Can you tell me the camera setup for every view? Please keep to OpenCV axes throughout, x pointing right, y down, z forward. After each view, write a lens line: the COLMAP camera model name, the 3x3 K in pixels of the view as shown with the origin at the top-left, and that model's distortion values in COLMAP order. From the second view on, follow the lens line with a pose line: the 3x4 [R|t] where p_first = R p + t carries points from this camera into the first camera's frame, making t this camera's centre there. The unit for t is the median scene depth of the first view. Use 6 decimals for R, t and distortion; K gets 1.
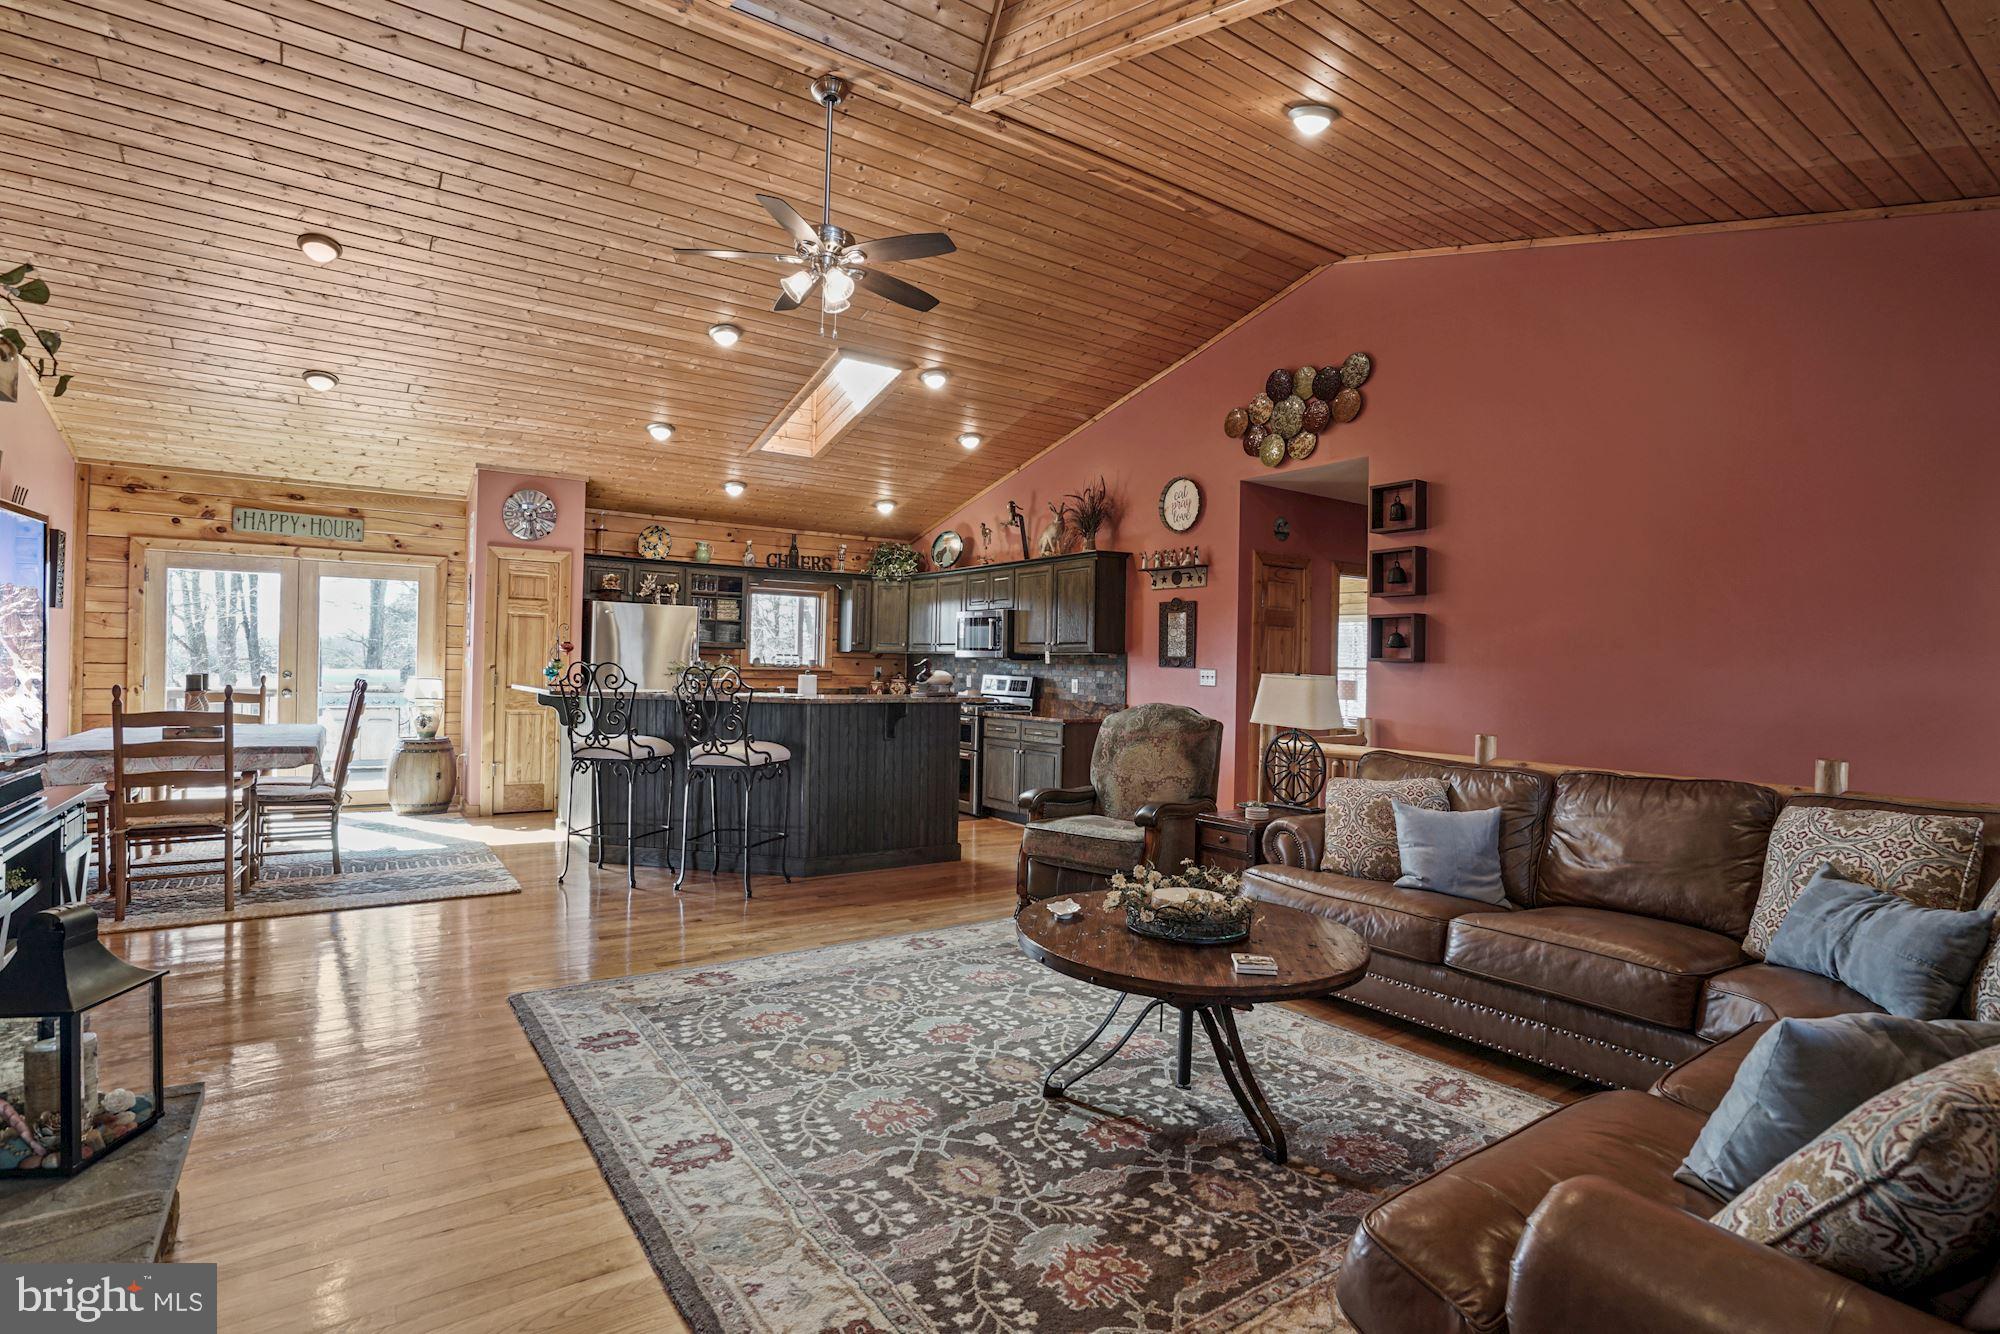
lens RADIAL K [[927.3, 0, 994.0], [0, 927.3, 661.3], [0, 0, 1]] dist [-0.058211, 0.020433]
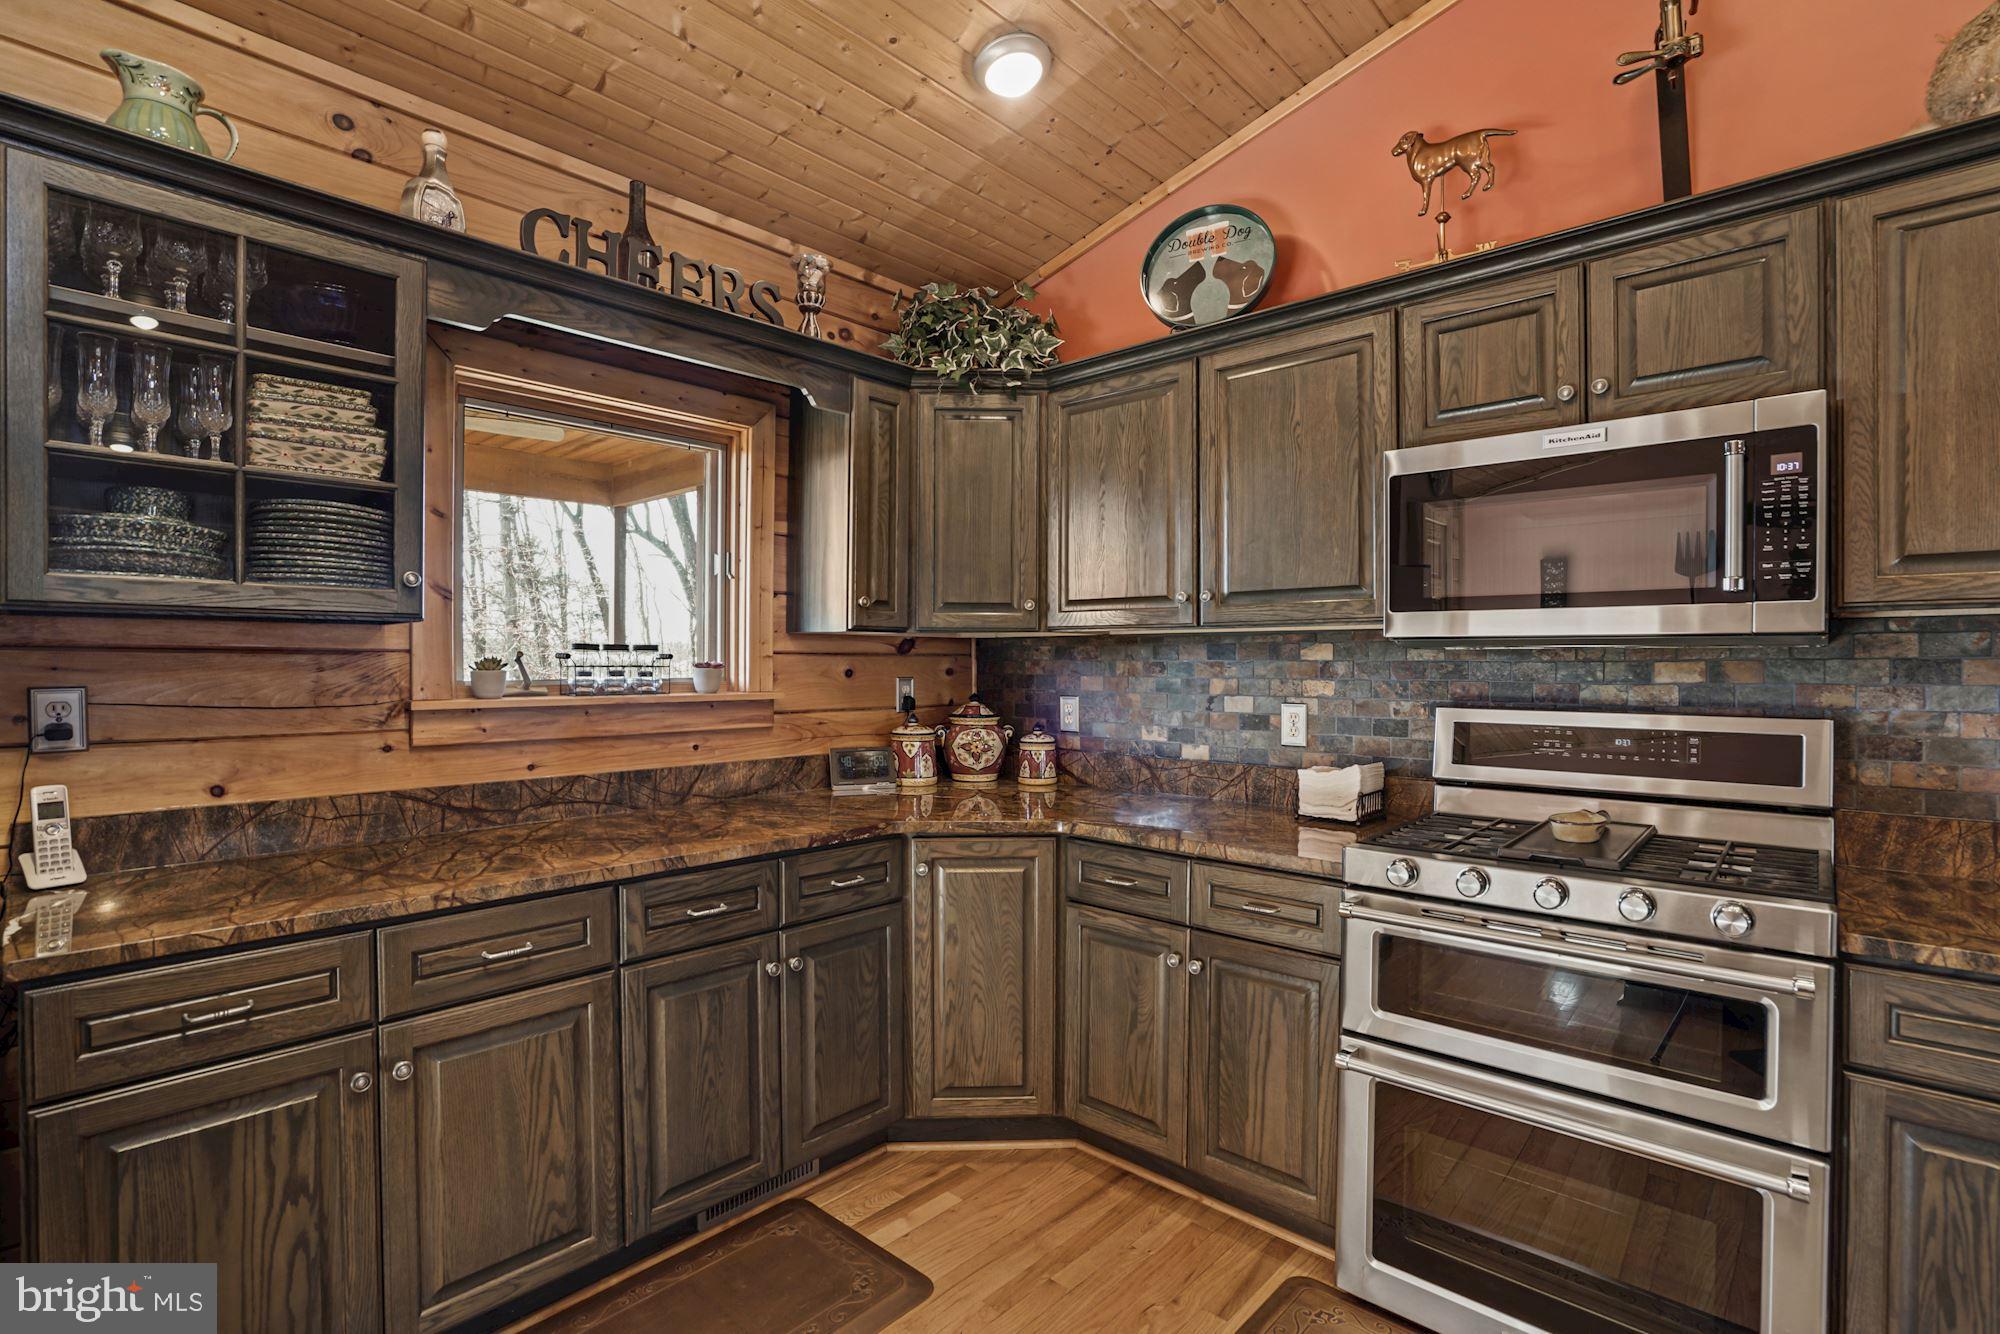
lens RADIAL K [[927.3, 0, 994.0], [0, 927.3, 661.3], [0, 0, 1]] dist [-0.058211, 0.020433]
pose [[0.973763, -0.022172, 0.226483, -0.226683], [0.021625, 0.999754, 0.004897, -0.002487], [-0.226536, 0.000129, 0.974003, 0.919327]]
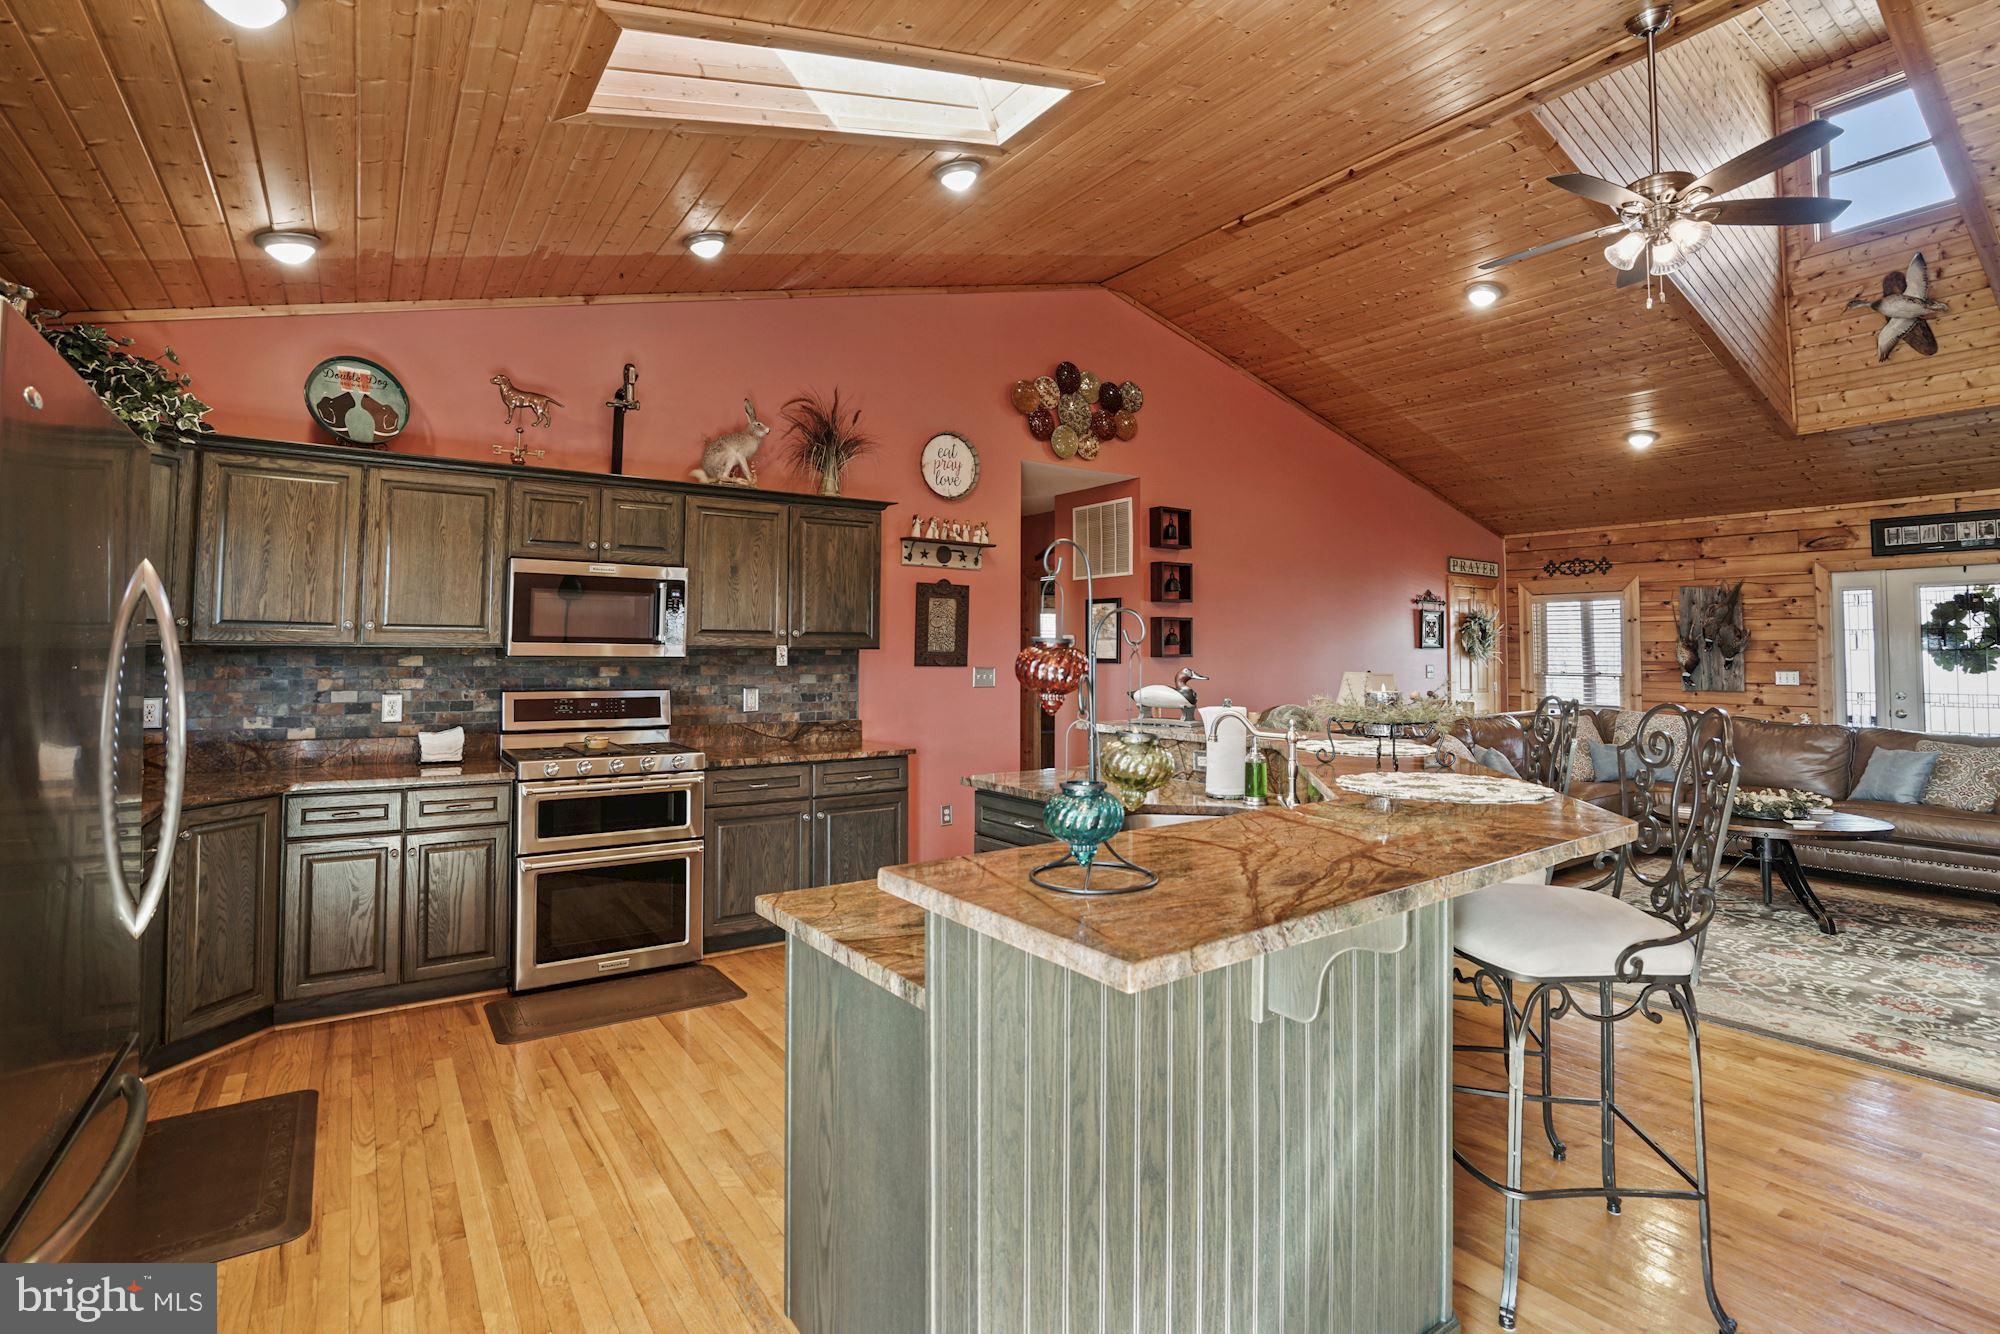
lens RADIAL K [[927.3, 0, 994.0], [0, 927.3, 661.3], [0, 0, 1]] dist [-0.058211, 0.020433]
pose [[-0.003102, -0.029507, 0.999560, -0.568243], [-0.007212, 0.999539, 0.029484, -0.019734], [-0.999969, -0.007117, -0.003314, 0.885857]]
